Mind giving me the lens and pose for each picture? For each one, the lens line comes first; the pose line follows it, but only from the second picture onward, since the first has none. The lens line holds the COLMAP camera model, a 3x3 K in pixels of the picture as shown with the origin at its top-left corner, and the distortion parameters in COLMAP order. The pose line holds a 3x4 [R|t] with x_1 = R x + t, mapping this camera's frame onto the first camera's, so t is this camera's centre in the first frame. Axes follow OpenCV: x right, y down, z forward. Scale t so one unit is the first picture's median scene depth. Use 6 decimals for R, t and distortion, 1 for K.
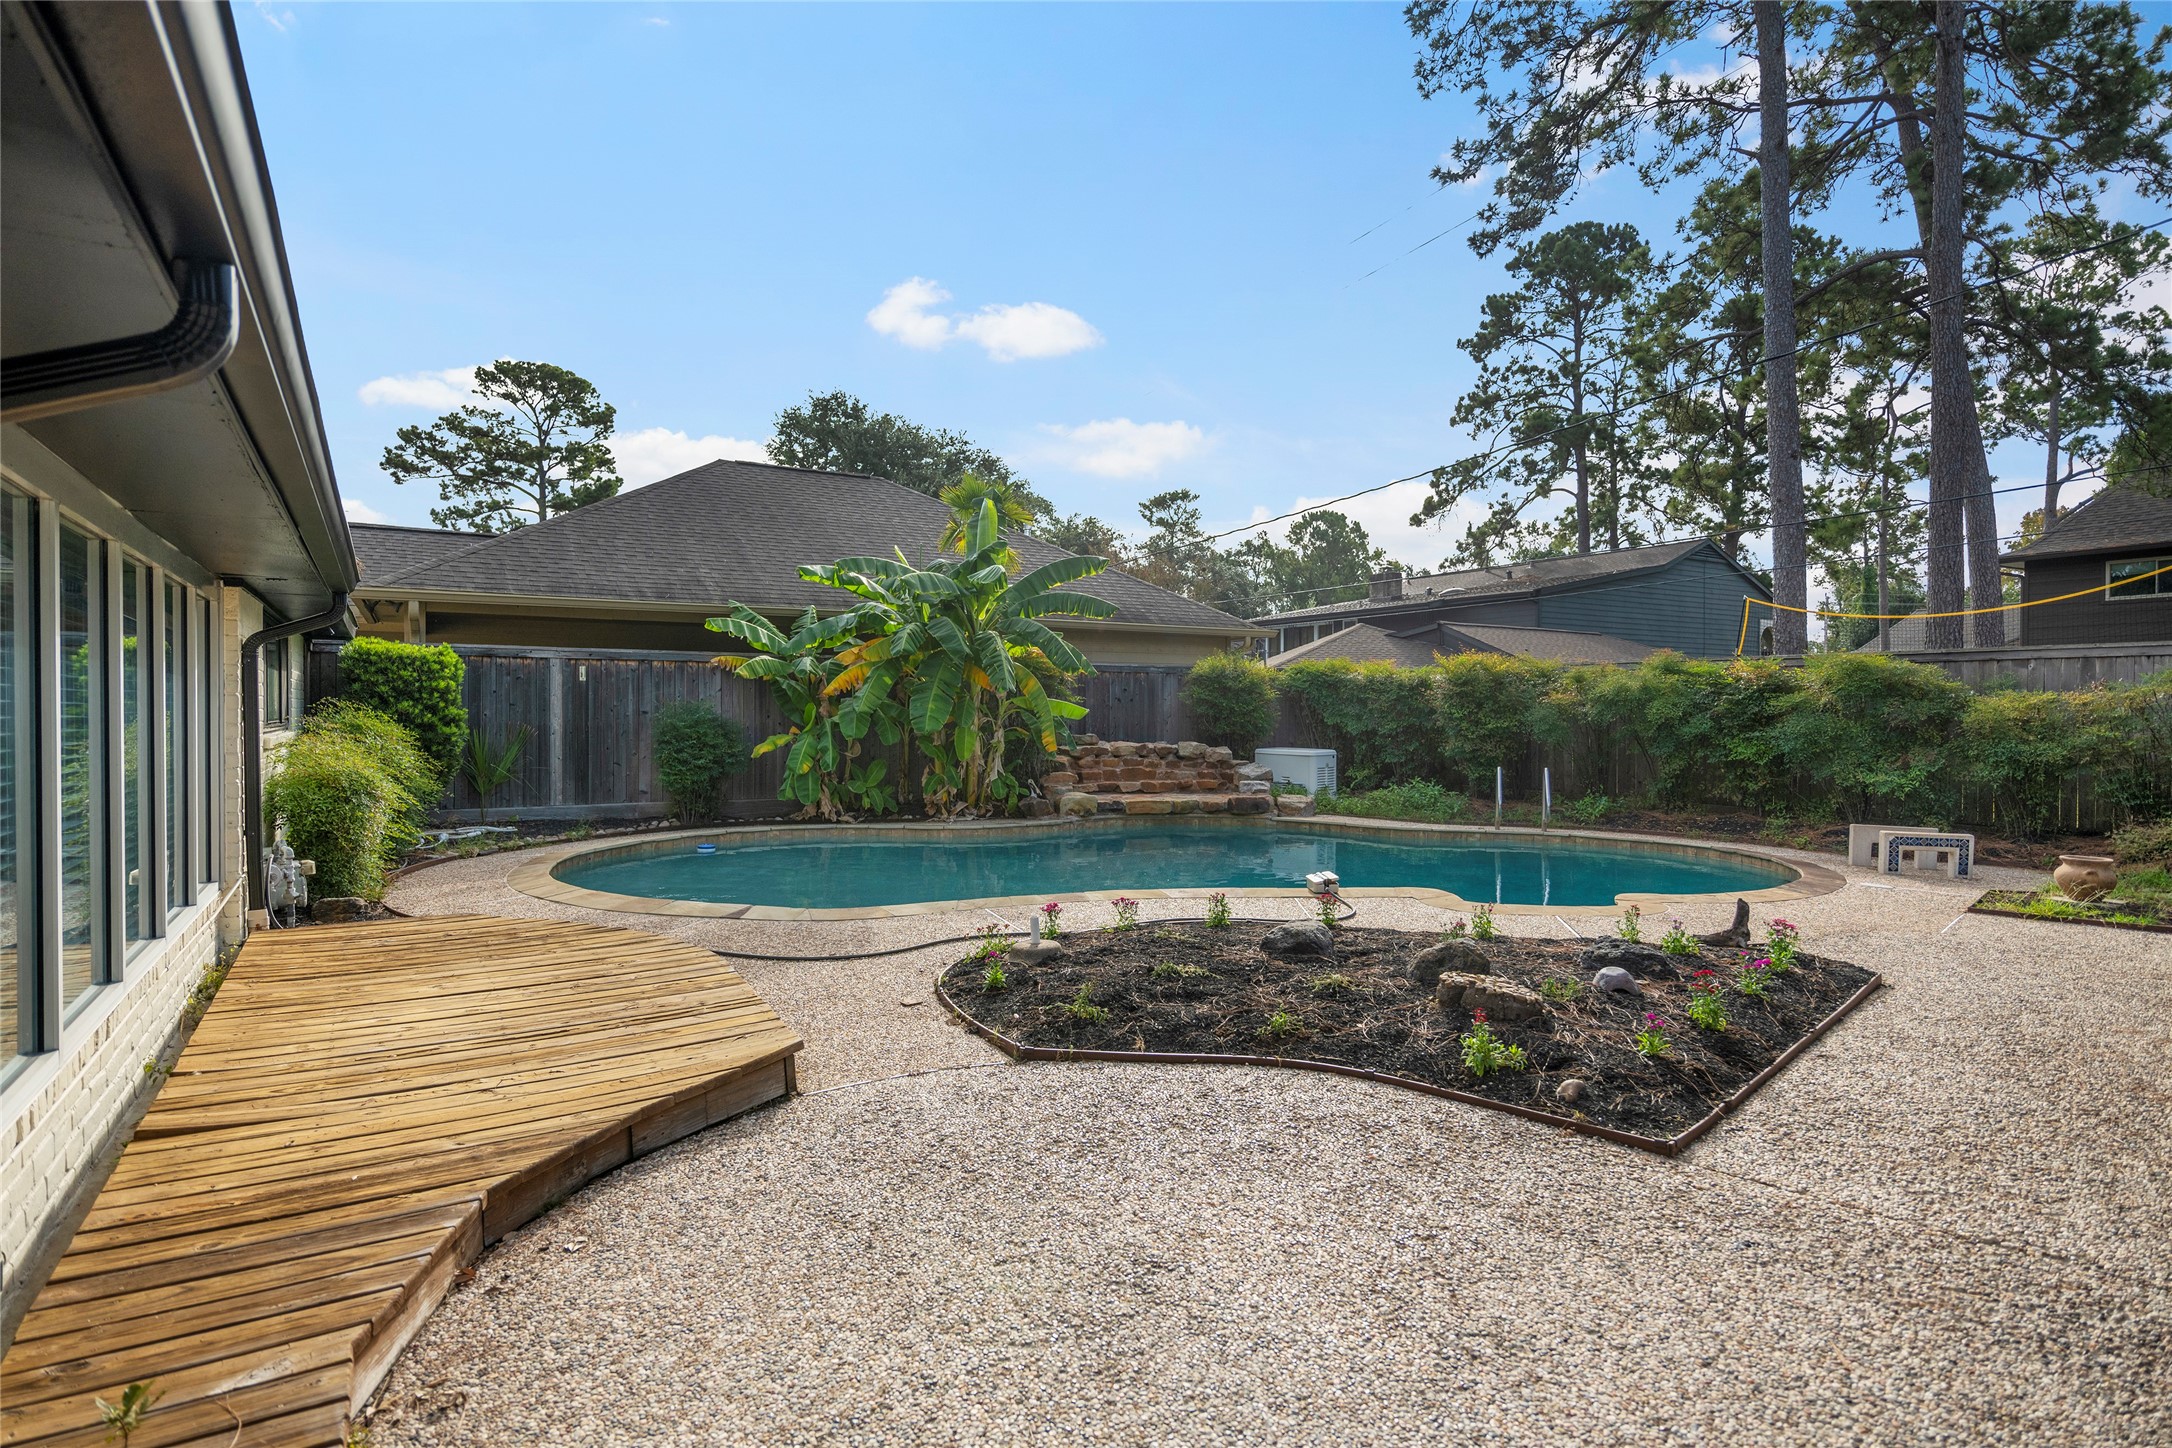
lens RADIAL K [[1150.1, 0, 1089.9], [0, 1150.1, 717.9], [0, 0, 1]] dist [0.002547, 0.000191]
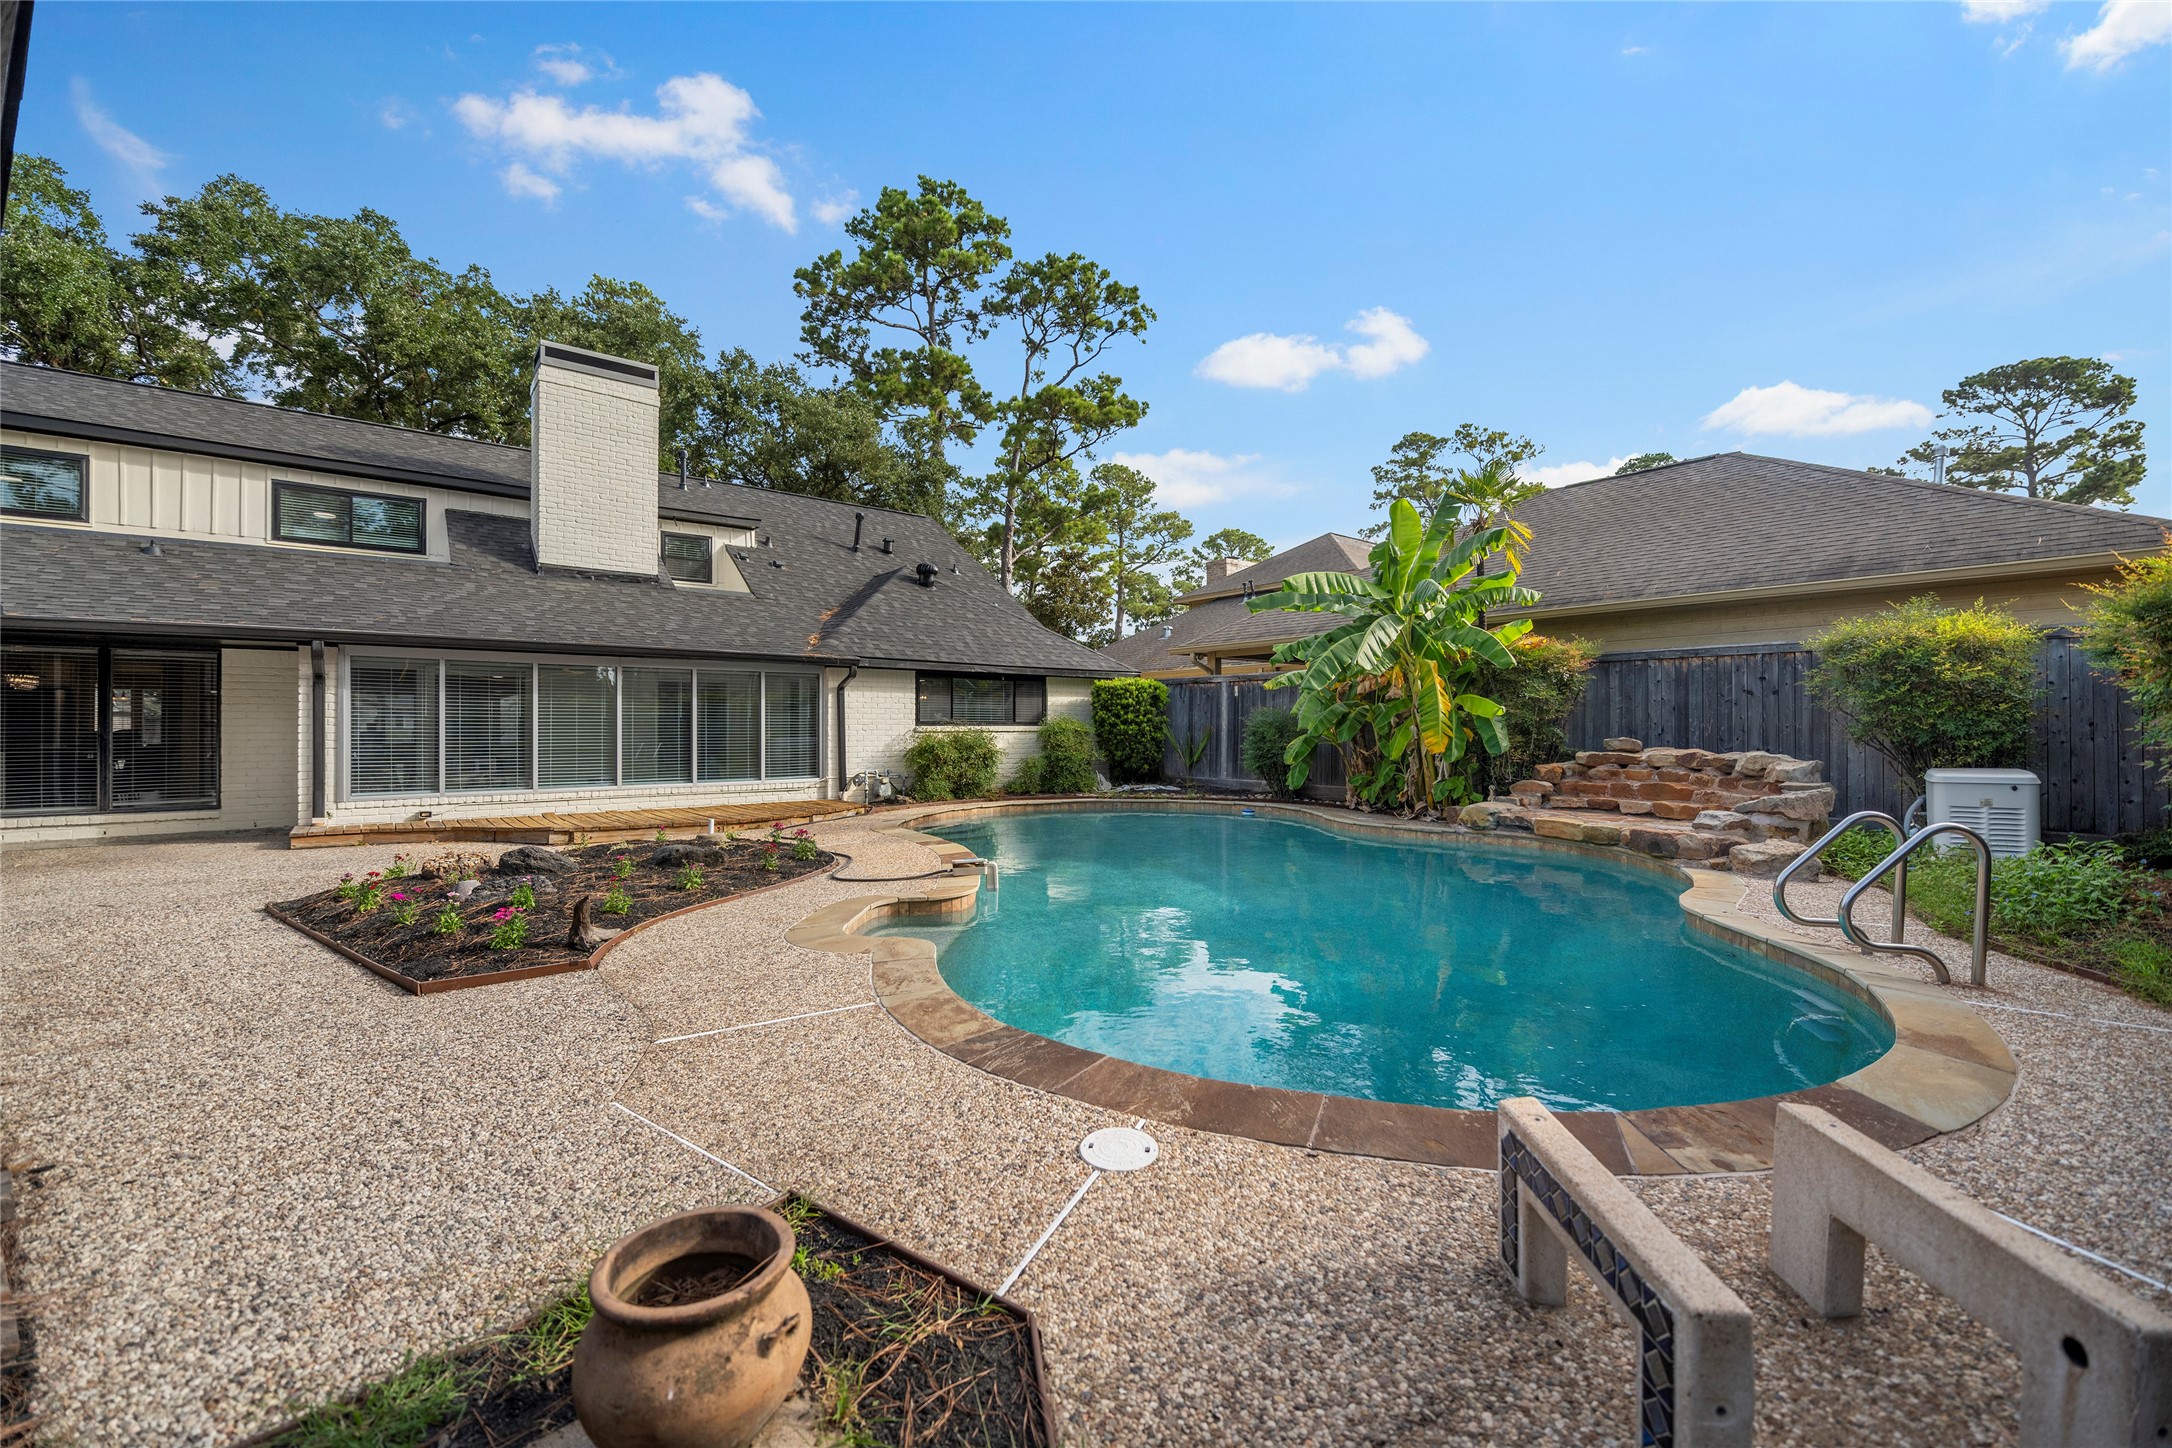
lens RADIAL K [[884.7, 0, 1087.5], [0, 884.7, 724.1], [0, 0, 1]] dist [-0.001354, 0.000482]
pose [[0.175418, -0.004162, -0.984485, 0.109564], [-0.005489, 0.999971, -0.005206, 0.001865], [0.984479, 0.006317, 0.175390, 0.105304]]
